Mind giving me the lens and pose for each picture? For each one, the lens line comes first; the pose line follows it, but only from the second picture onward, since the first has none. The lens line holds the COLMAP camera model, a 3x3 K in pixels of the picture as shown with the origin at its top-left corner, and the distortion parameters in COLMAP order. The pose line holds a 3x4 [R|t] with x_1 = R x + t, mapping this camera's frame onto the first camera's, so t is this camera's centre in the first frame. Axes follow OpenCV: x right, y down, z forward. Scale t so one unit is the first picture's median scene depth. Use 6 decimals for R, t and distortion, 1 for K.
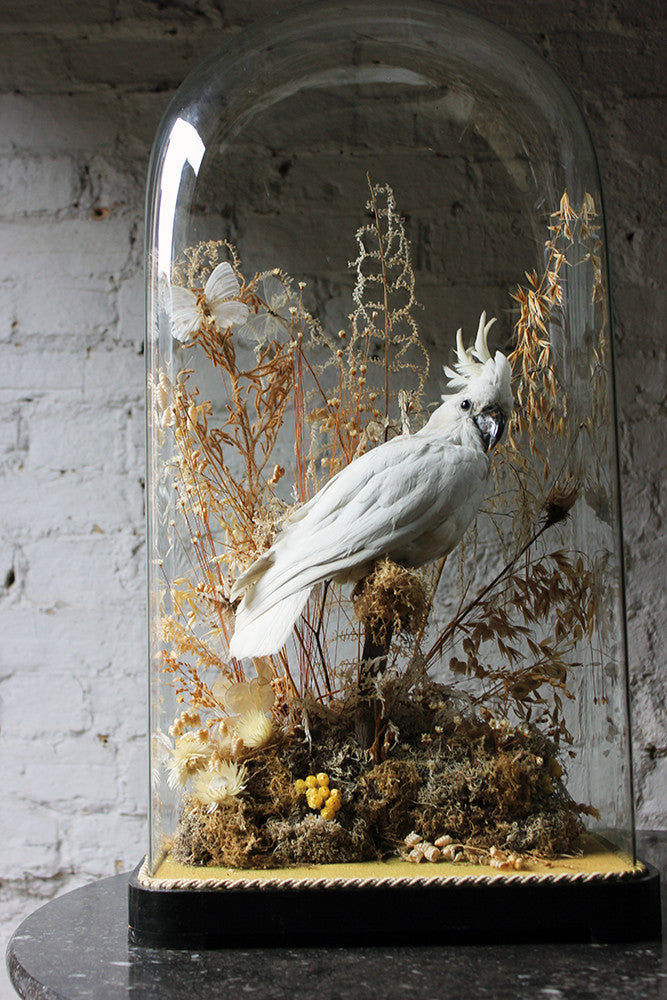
lens RADIAL K [[1565.6, 0, 333.5], [0, 1565.6, 500.0], [0, 0, 1]] dist [-0.023302, 0.164395]
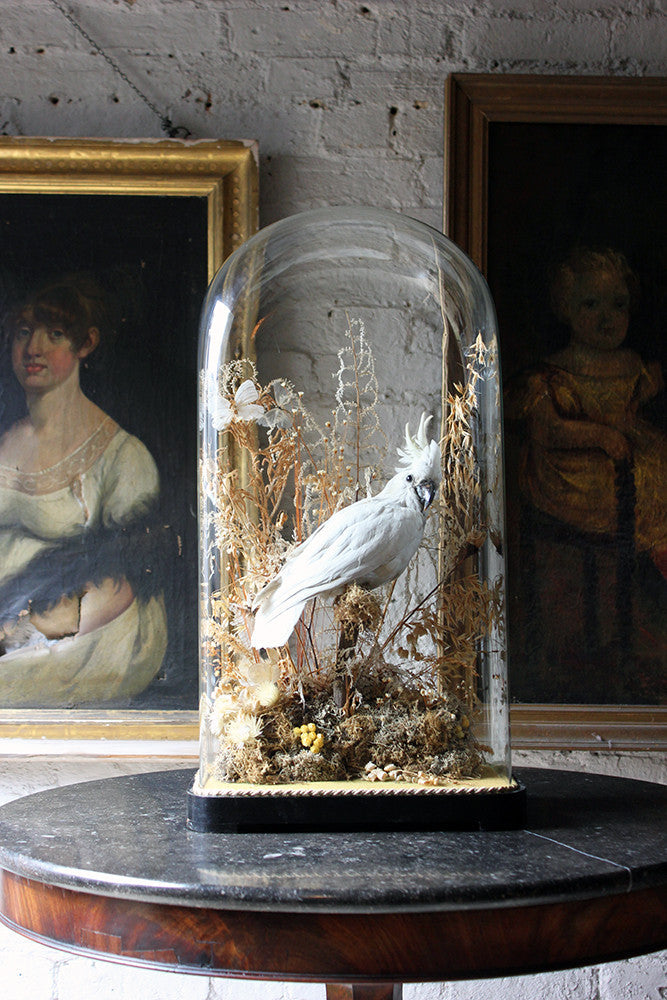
lens RADIAL K [[1565.6, 0, 333.5], [0, 1565.6, 500.0], [0, 0, 1]] dist [-0.023302, 0.164395]
pose [[0.999970, 0.007373, 0.002304, 0.008823], [-0.007453, 0.999302, 0.036607, -0.097173], [-0.002032, -0.036623, 0.999327, -0.507413]]
